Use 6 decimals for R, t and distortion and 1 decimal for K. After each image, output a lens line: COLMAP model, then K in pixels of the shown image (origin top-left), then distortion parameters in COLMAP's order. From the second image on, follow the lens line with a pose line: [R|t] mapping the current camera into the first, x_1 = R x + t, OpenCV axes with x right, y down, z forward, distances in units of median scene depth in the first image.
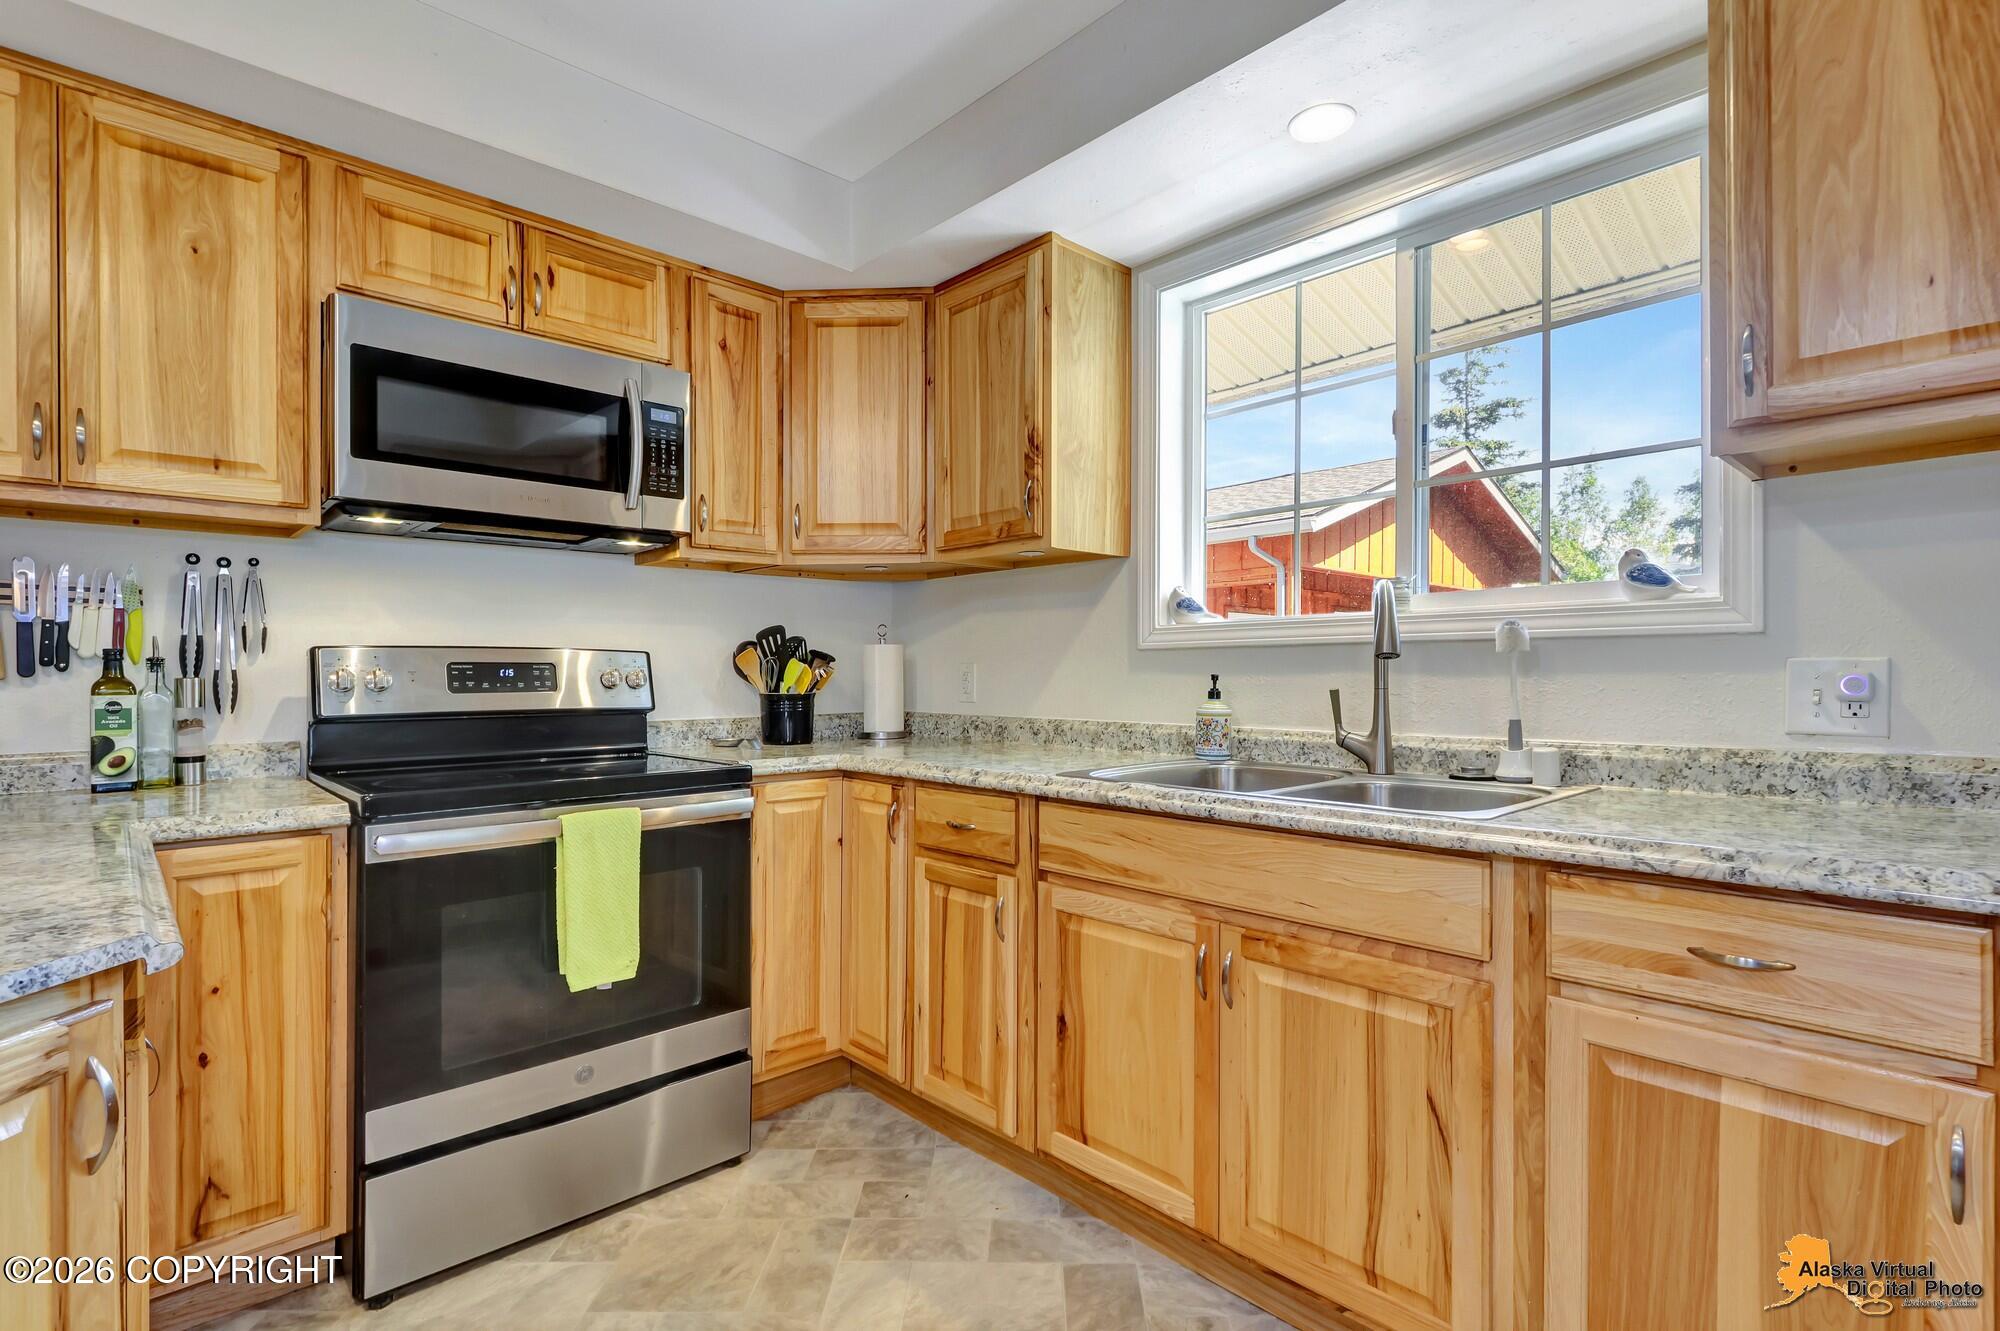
lens RADIAL K [[942.1, 0, 991.9], [0, 942.1, 676.8], [0, 0, 1]] dist [0.000390, -0.000056]
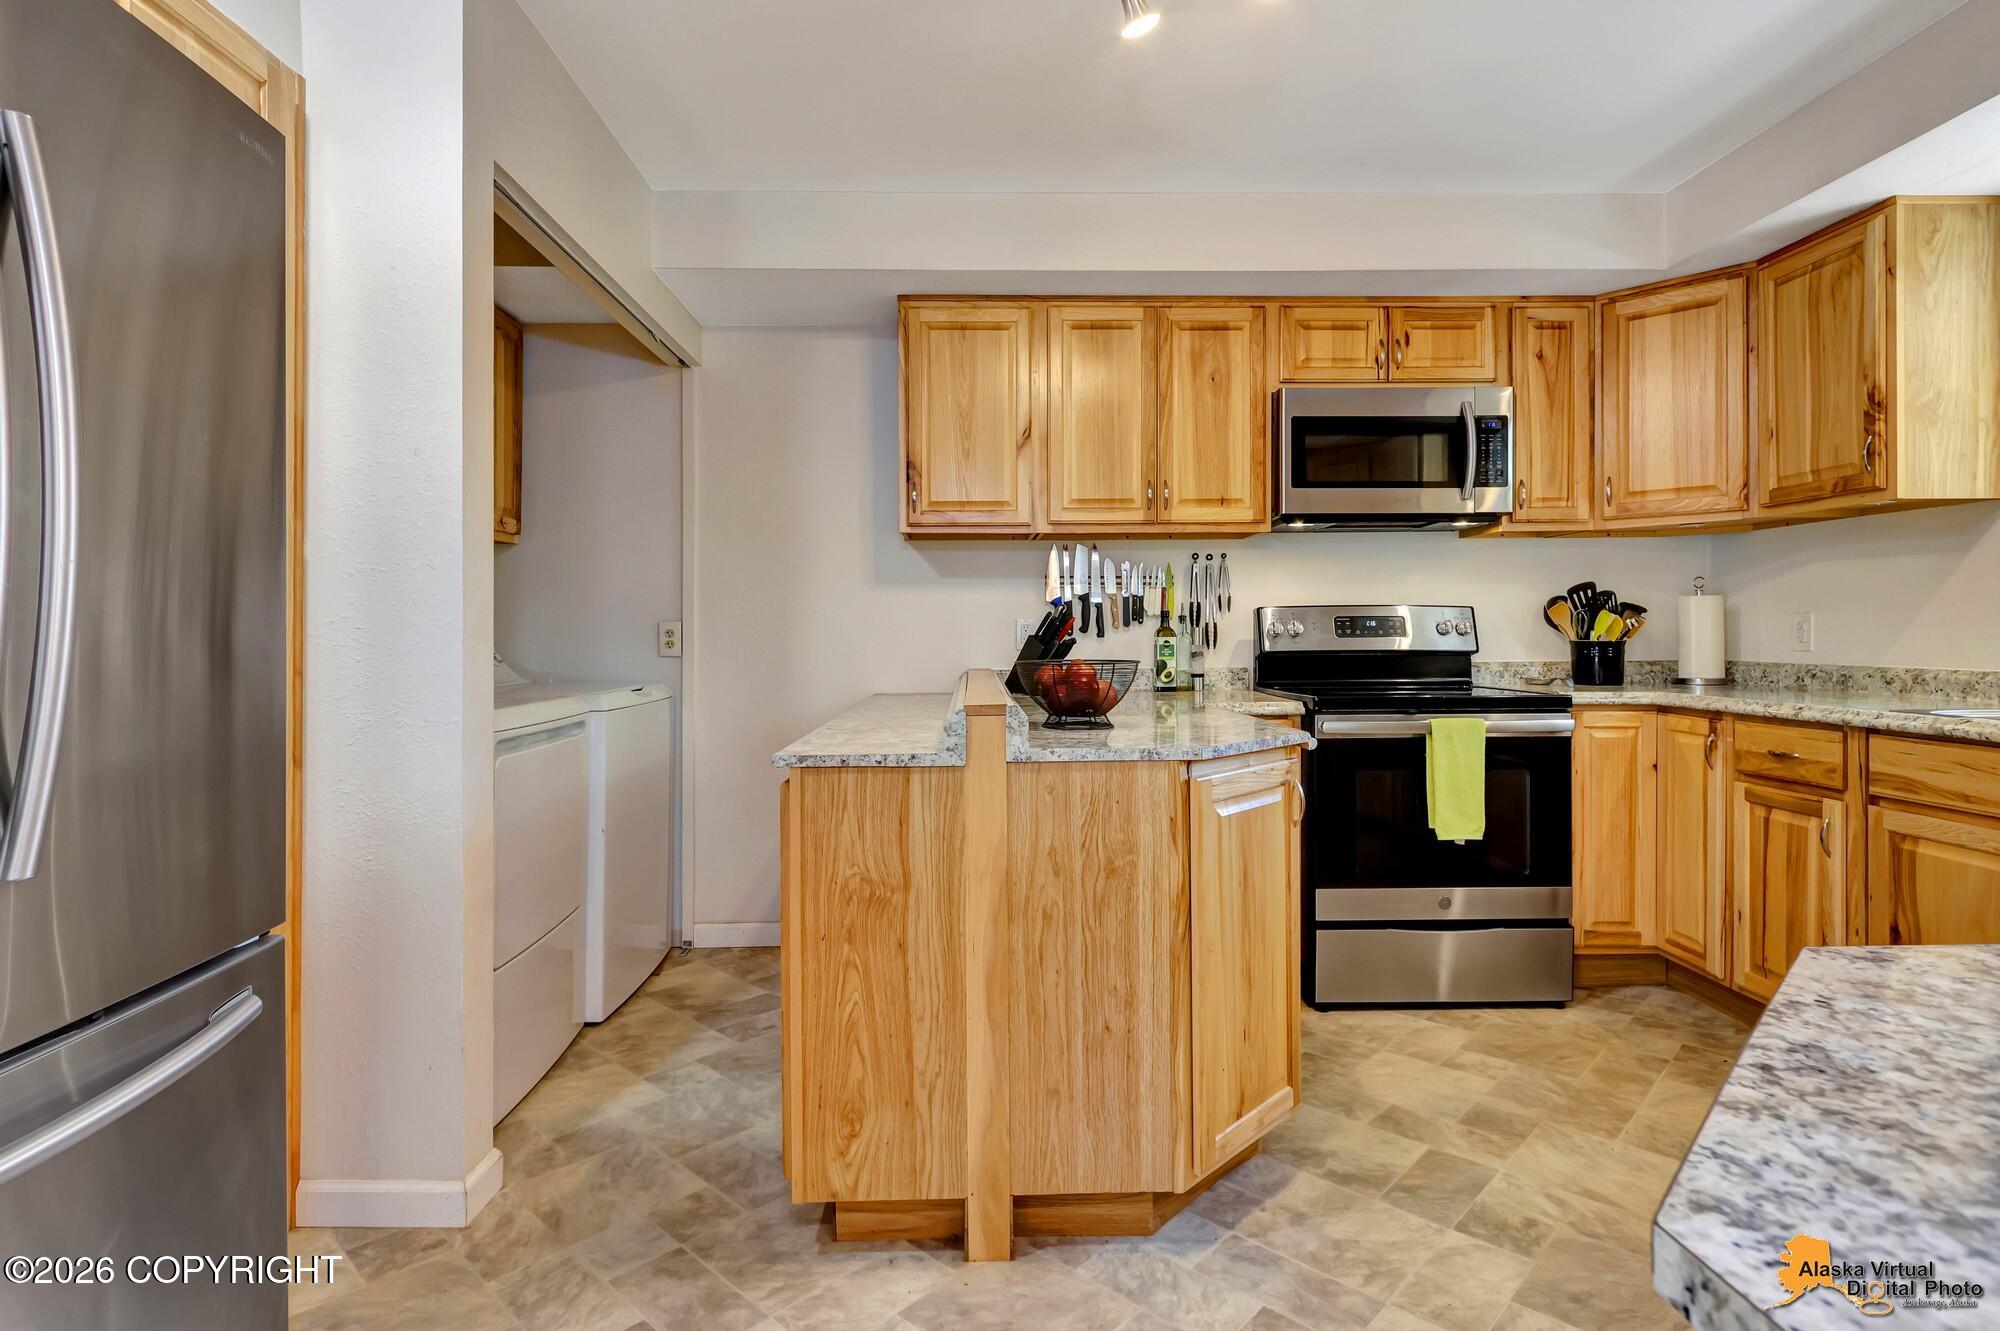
lens RADIAL K [[991.8, 0, 999.0], [0, 991.8, 629.2], [0, 0, 1]] dist [0.016470, -0.009141]
pose [[0.745601, -0.003083, -0.666385, 0.058383], [0.000625, 0.999992, -0.003927, 0.009813], [0.666392, 0.002511, 0.745597, -0.476656]]
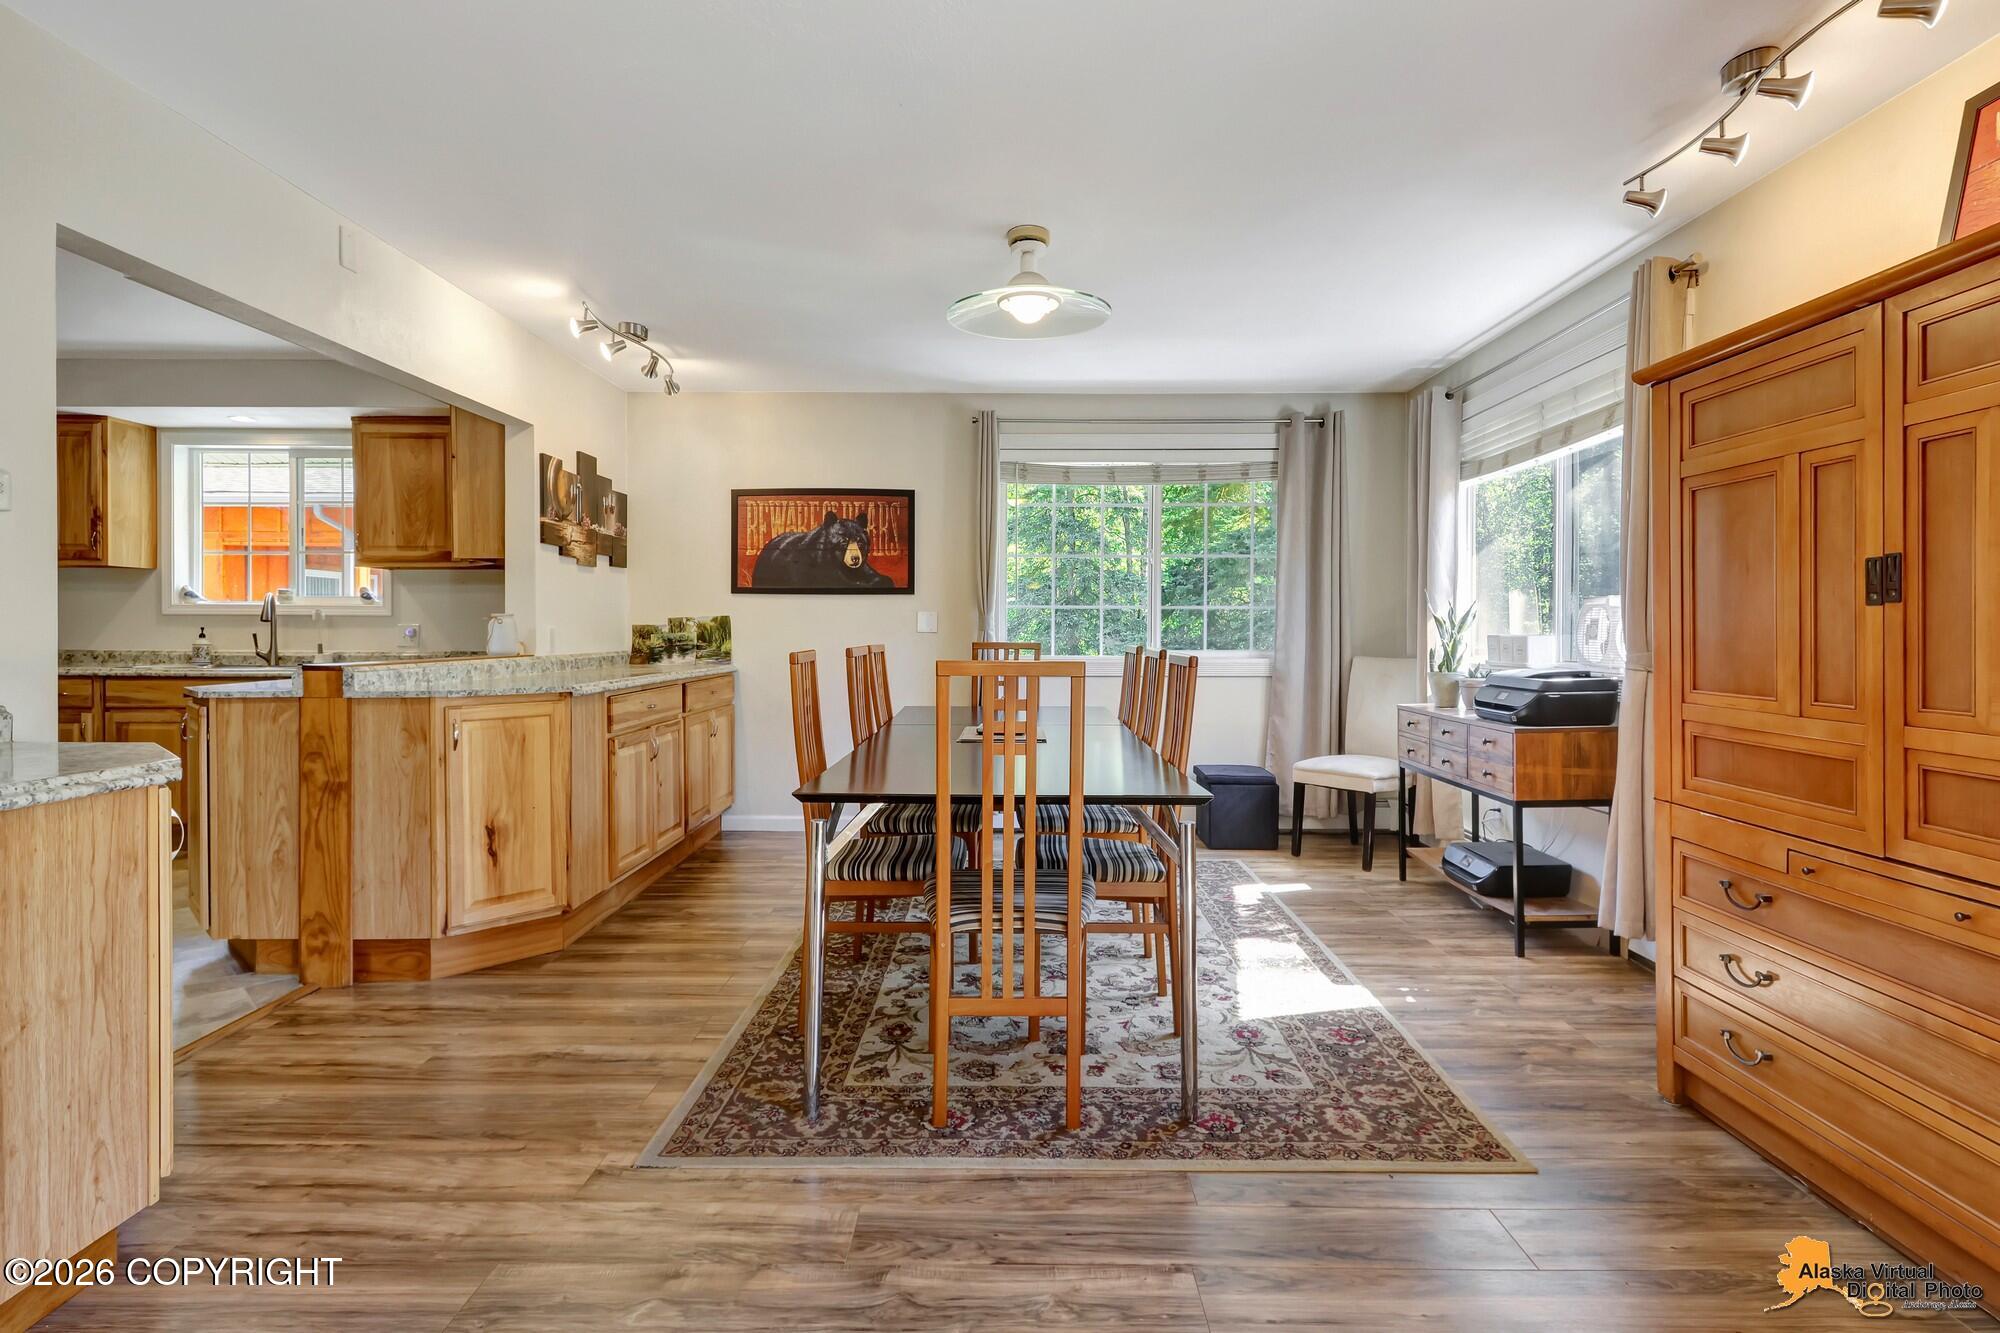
lens RADIAL K [[1014.5, 0, 998.4], [0, 1014.5, 657.8], [0, 0, 1]] dist [-0.020174, -0.000084]
pose [[0.683107, -0.008988, 0.730263, -0.207803], [-0.007477, 0.999786, 0.019299, 0.010399], [-0.730280, -0.018643, 0.682894, -1.974566]]
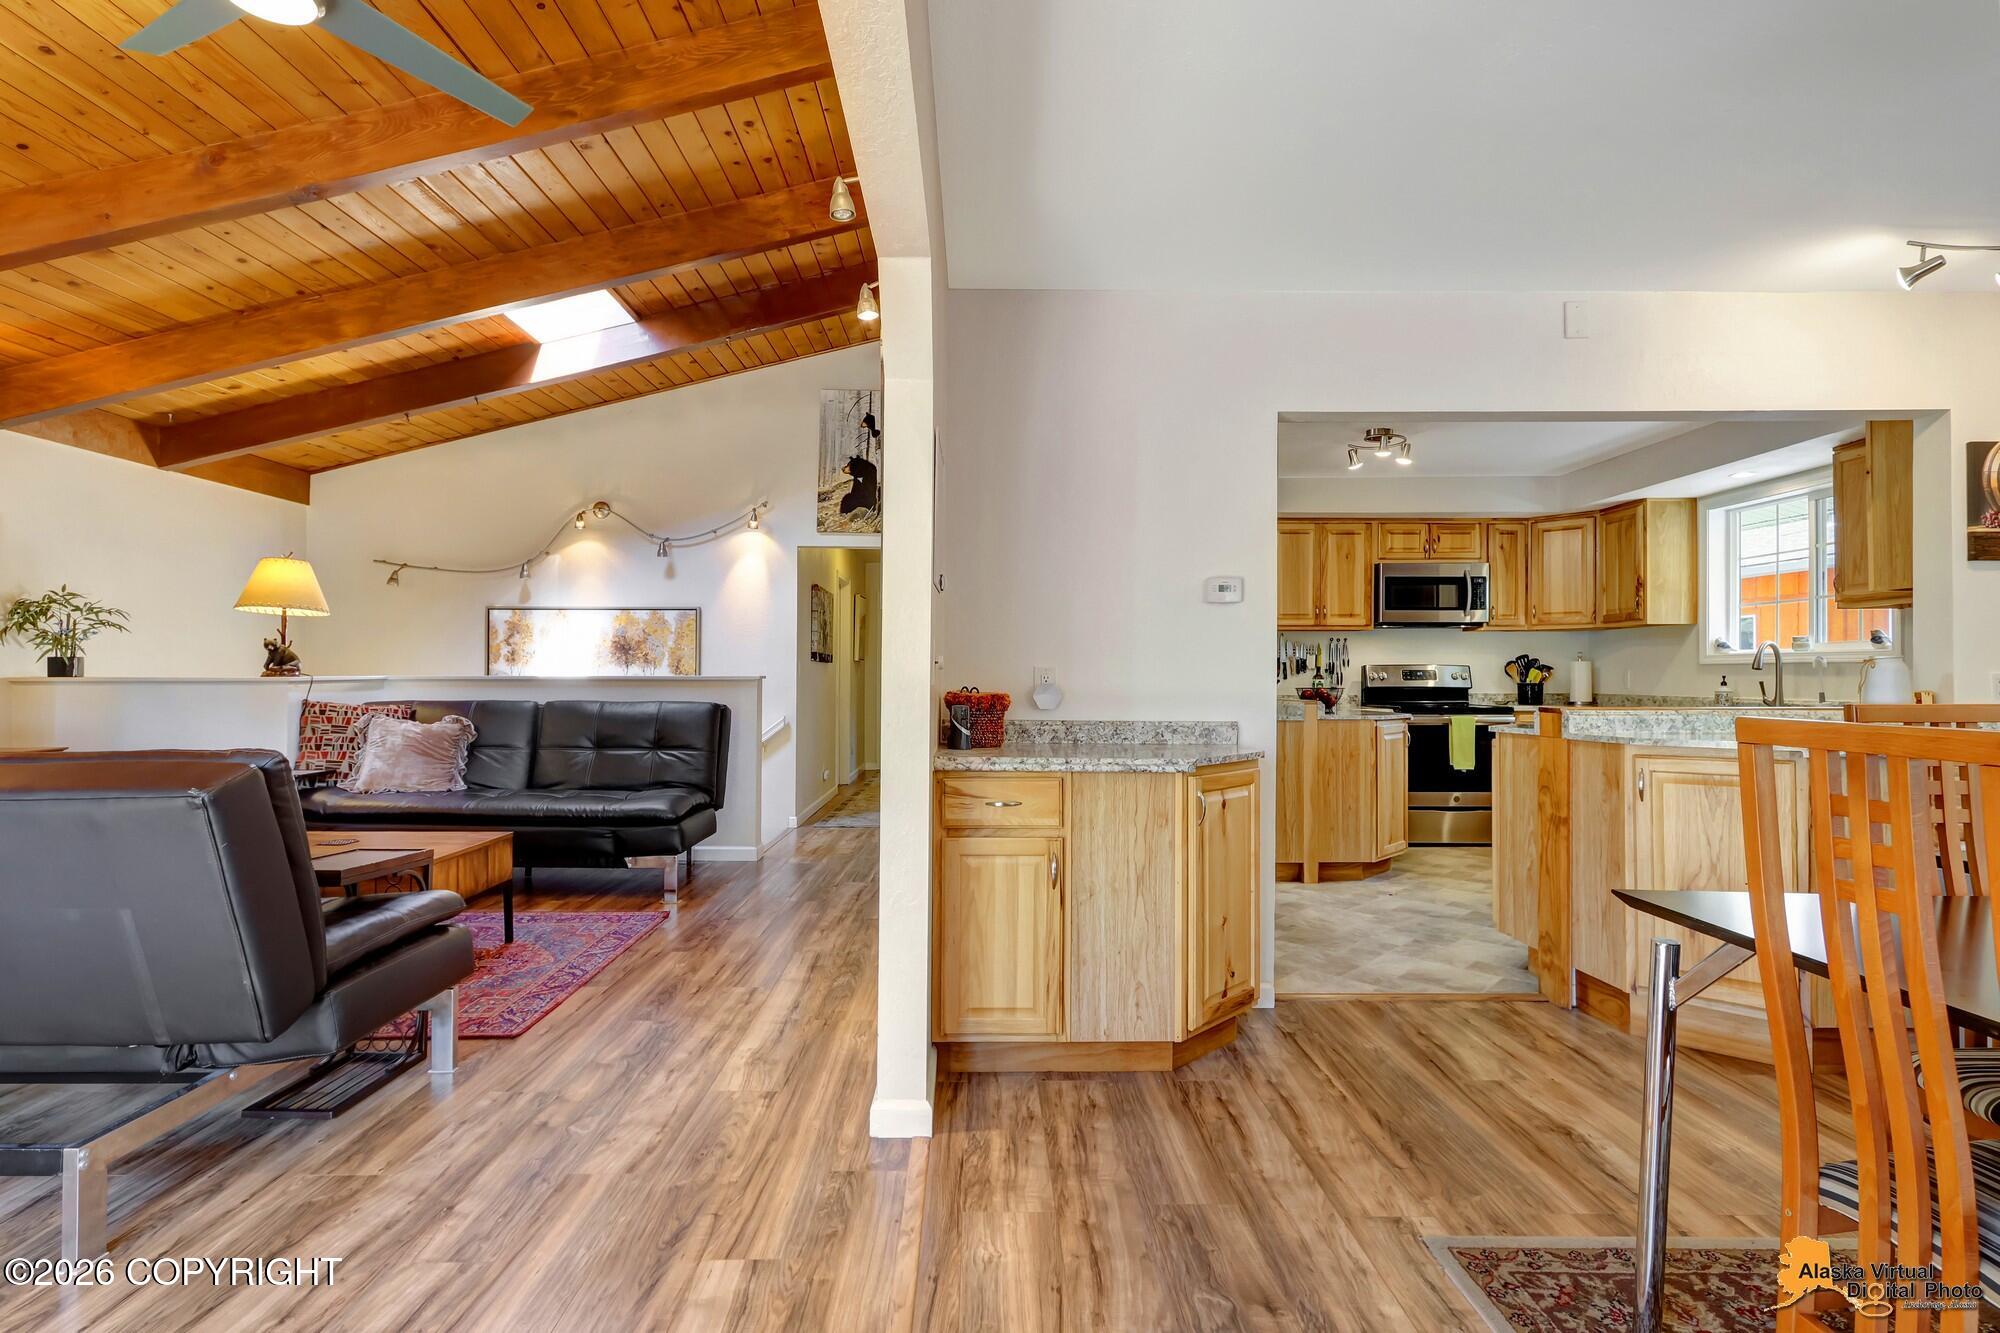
lens RADIAL K [[932.7, 0, 1009.5], [0, 932.7, 670.6], [0, 0, 1]] dist [-0.000342, 0.000185]
pose [[0.740387, 0.000907, -0.672180, 0.472104], [-0.006643, 0.999960, -0.005968, 0.011579], [0.672148, 0.008884, 0.740364, -1.953951]]
